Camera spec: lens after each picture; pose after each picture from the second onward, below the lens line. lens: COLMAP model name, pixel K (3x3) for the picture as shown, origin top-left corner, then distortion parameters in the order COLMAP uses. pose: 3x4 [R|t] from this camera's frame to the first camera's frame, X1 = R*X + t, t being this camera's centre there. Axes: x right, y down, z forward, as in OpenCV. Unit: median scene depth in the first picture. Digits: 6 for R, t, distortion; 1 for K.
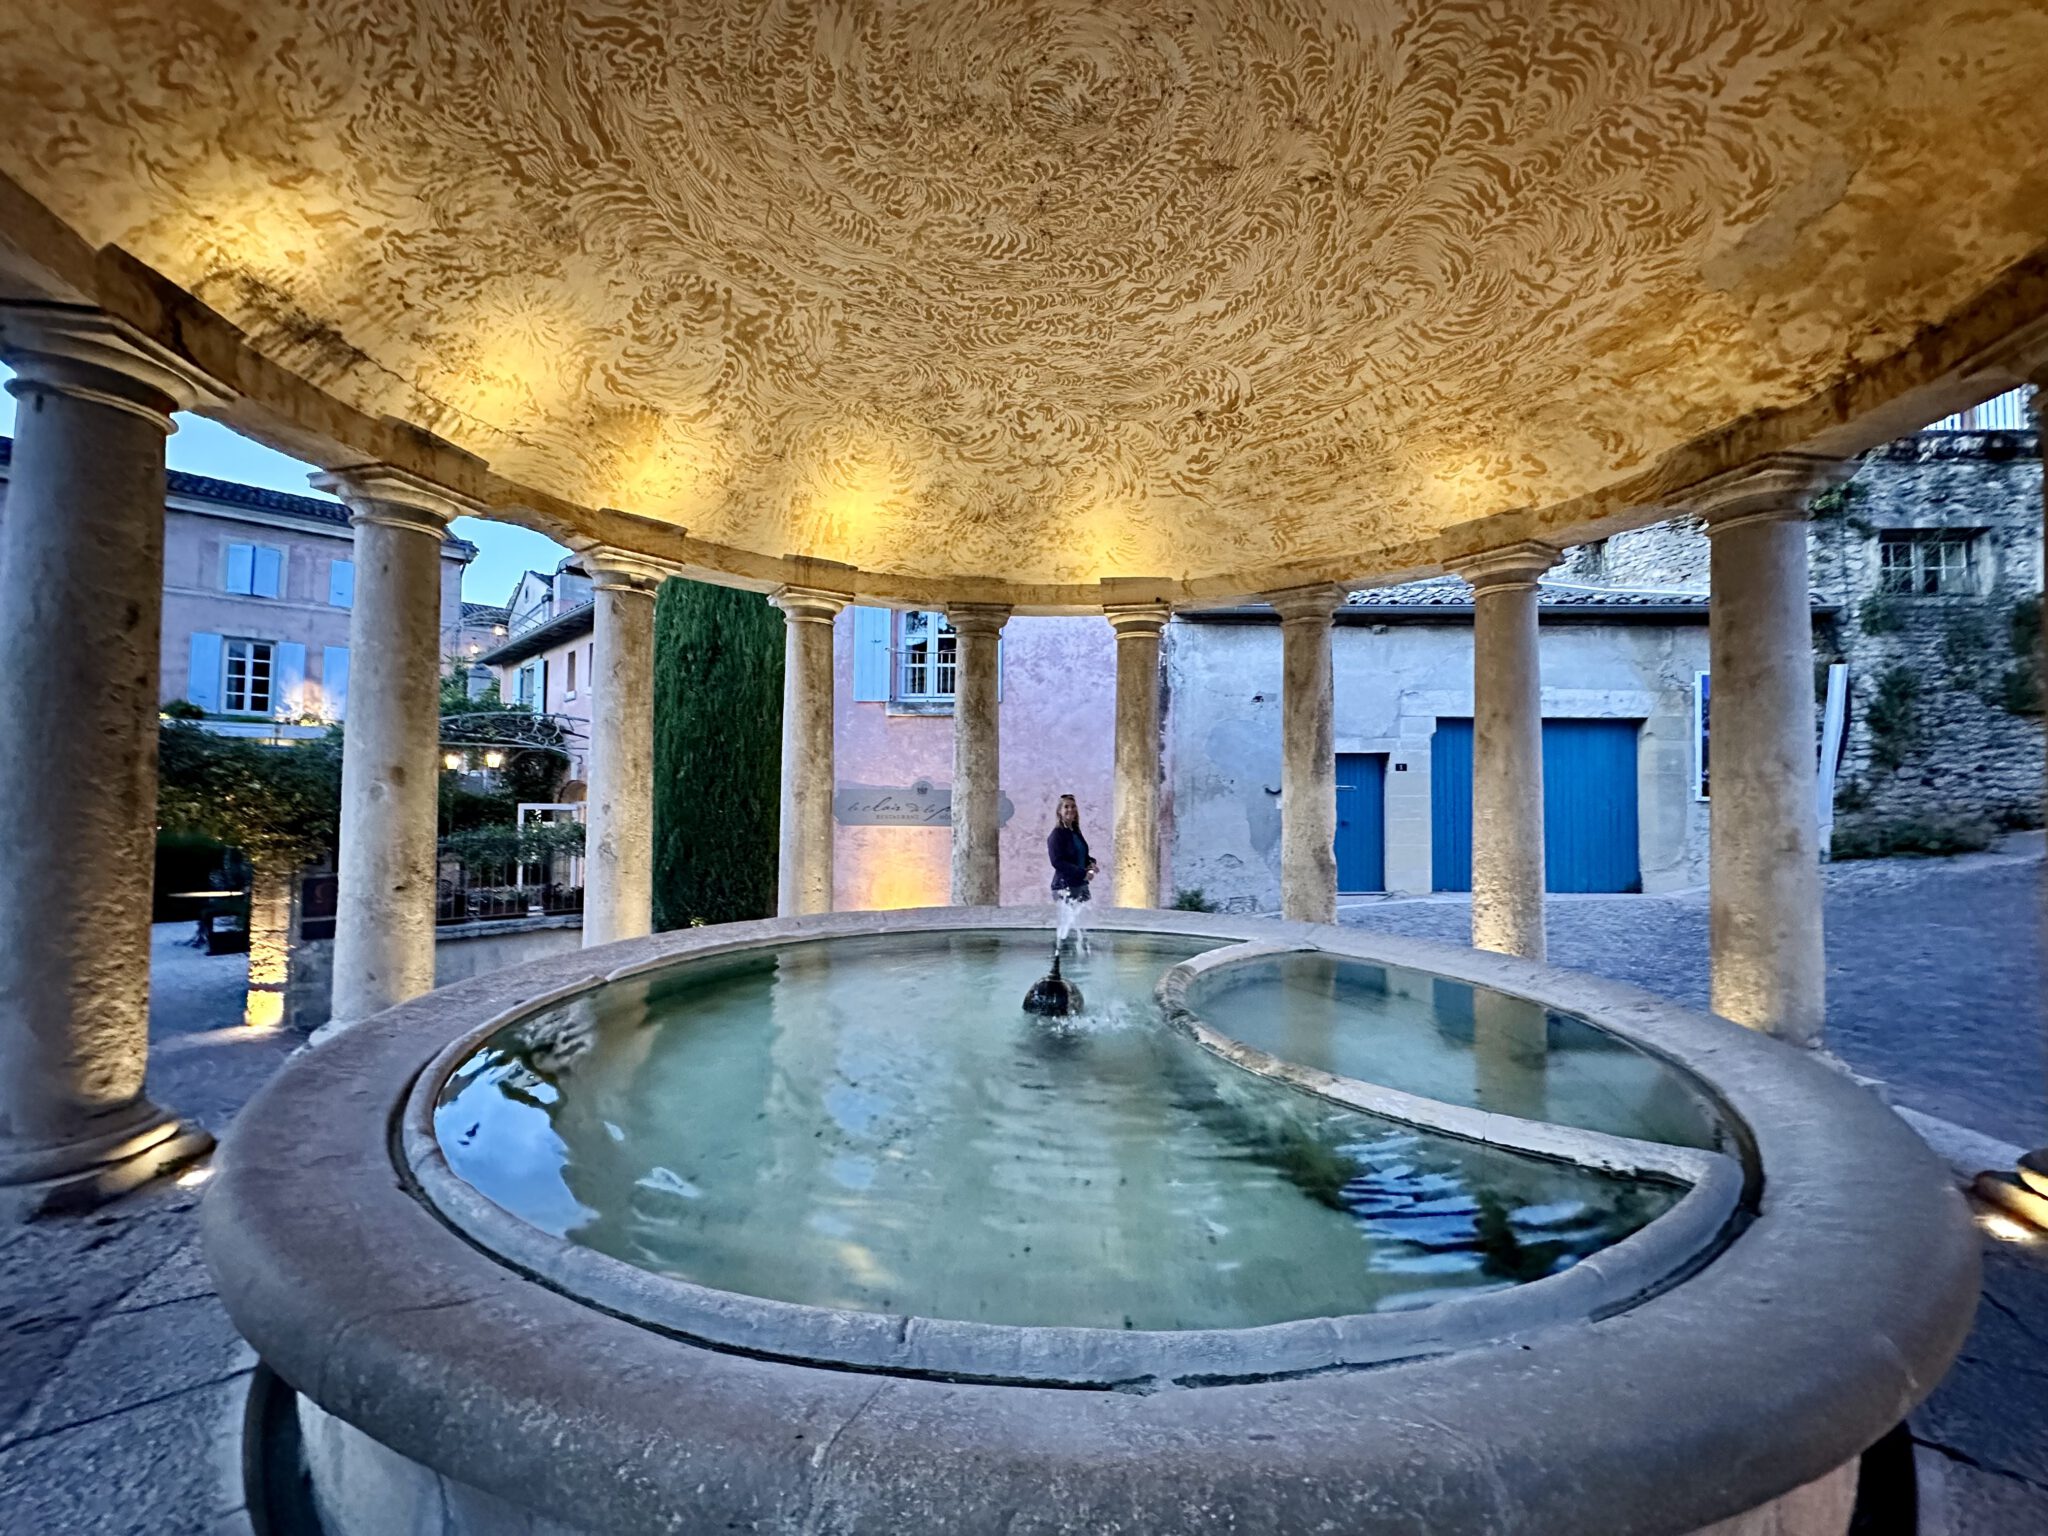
lens RADIAL K [[814.1, 0, 1018.2], [0, 814.1, 771.3], [0, 0, 1]] dist [0.000094, -0.000031]
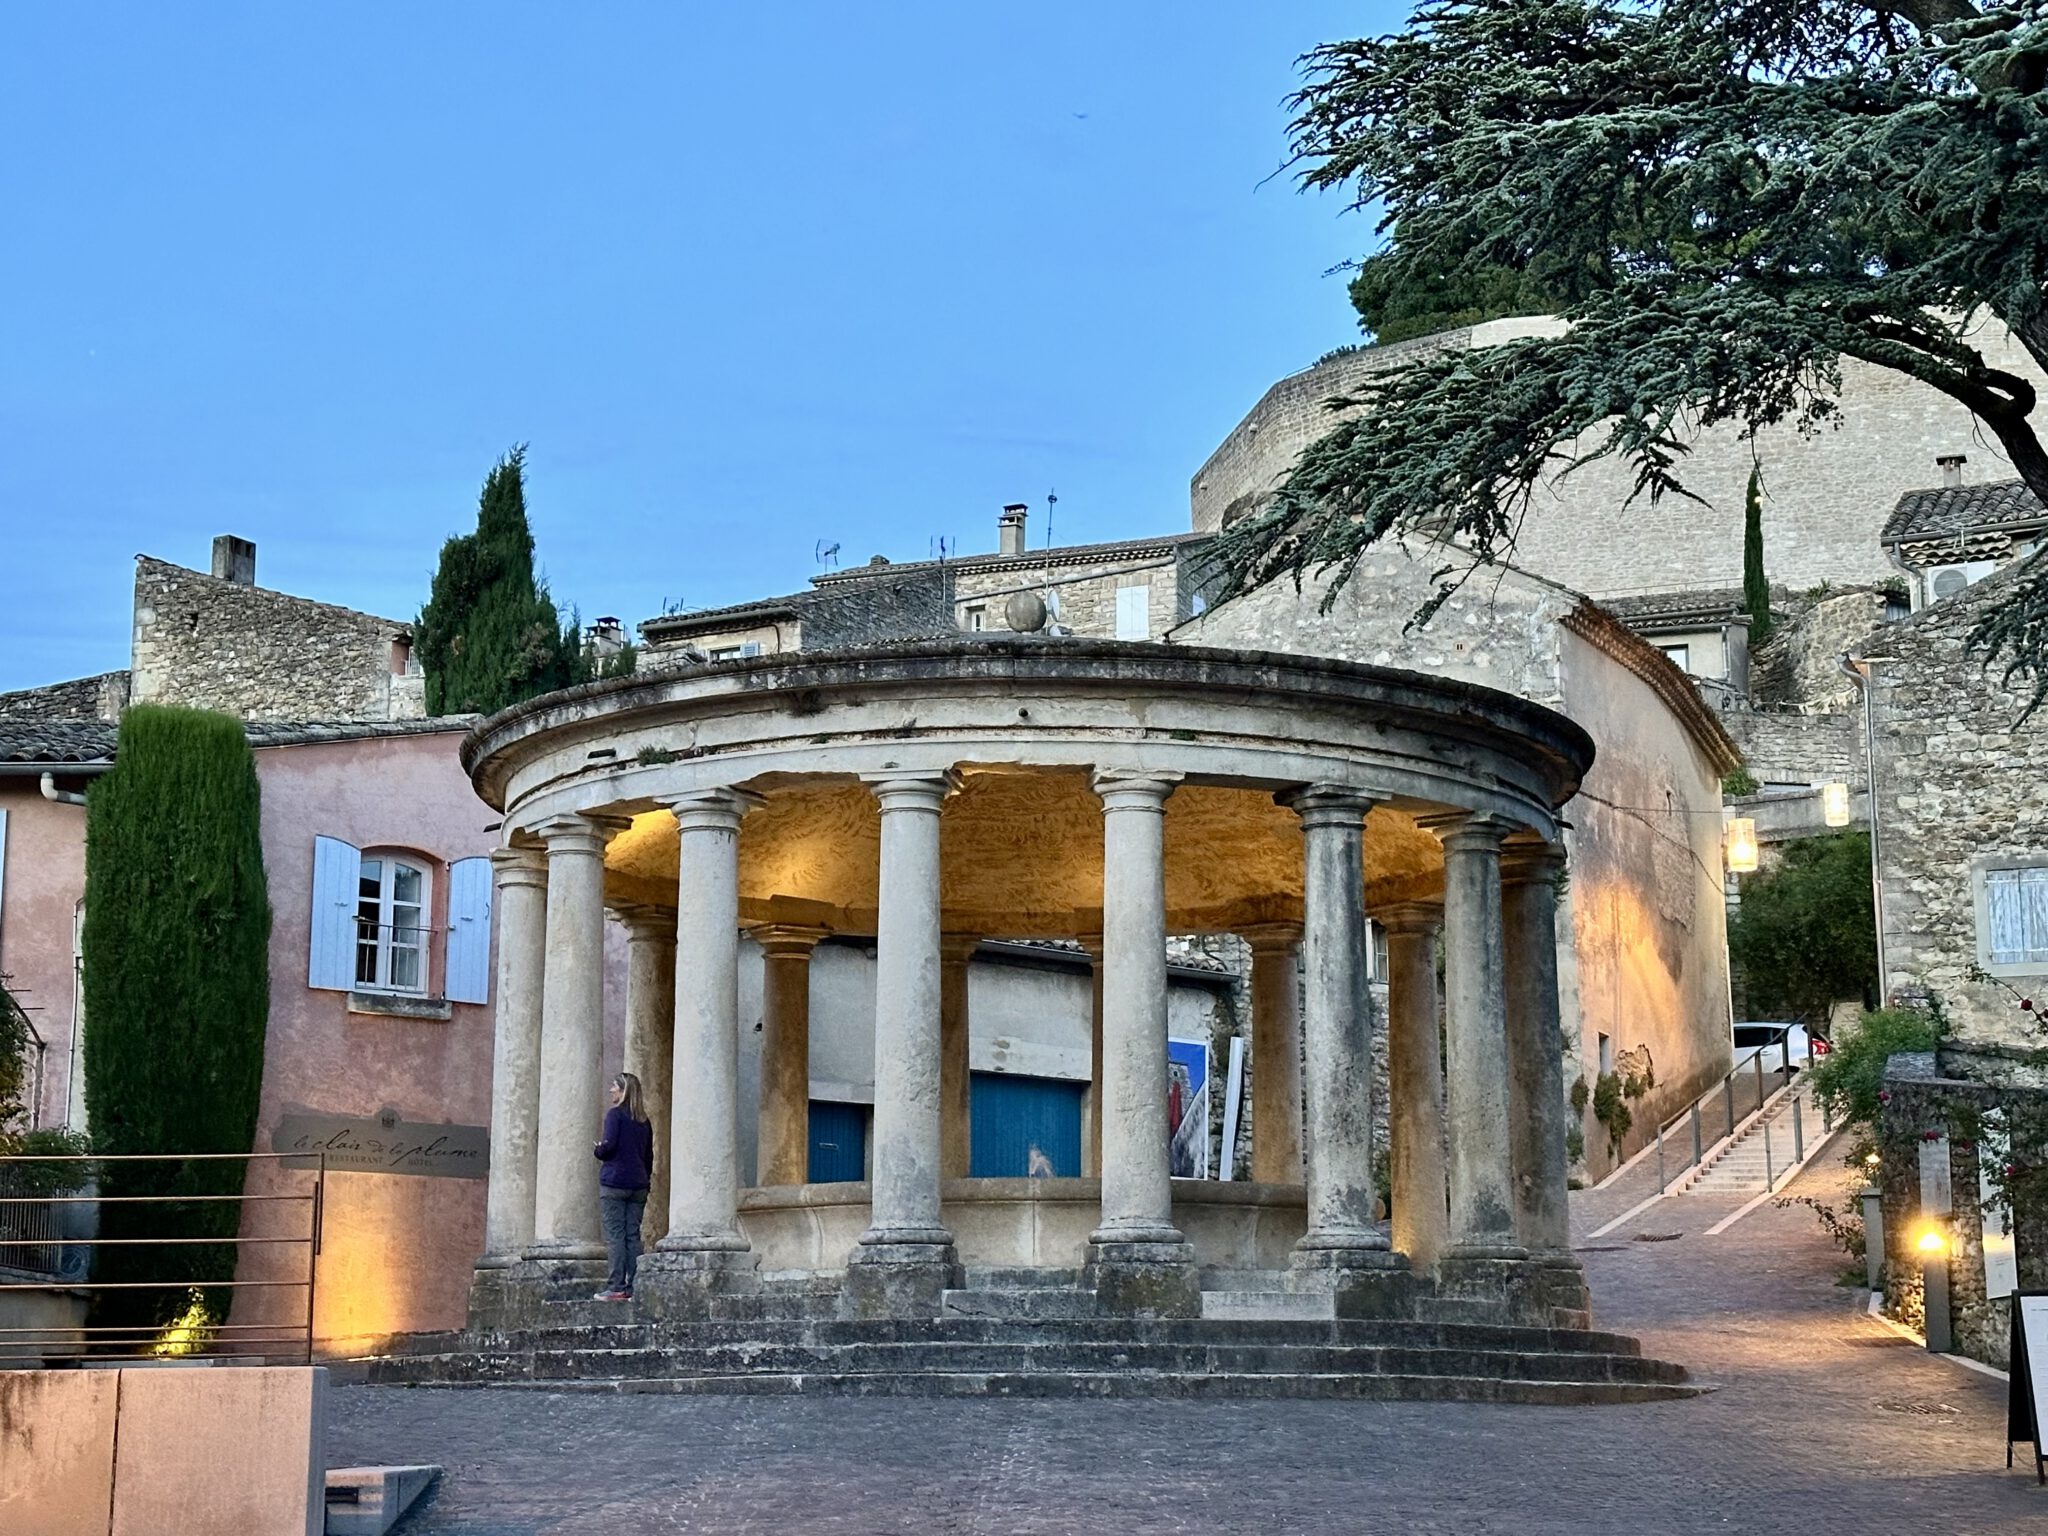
lens RADIAL K [[3391.4, 0, 1024.5], [0, 3391.4, 766.3], [0, 0, 1]] dist [0.047688, 0.000000]
pose [[0.686779, 0.129423, 0.715251, -1.990877], [-0.015499, 0.986404, -0.163605, 0.203390], [-0.726701, 0.101275, 0.679448, -1.506464]]
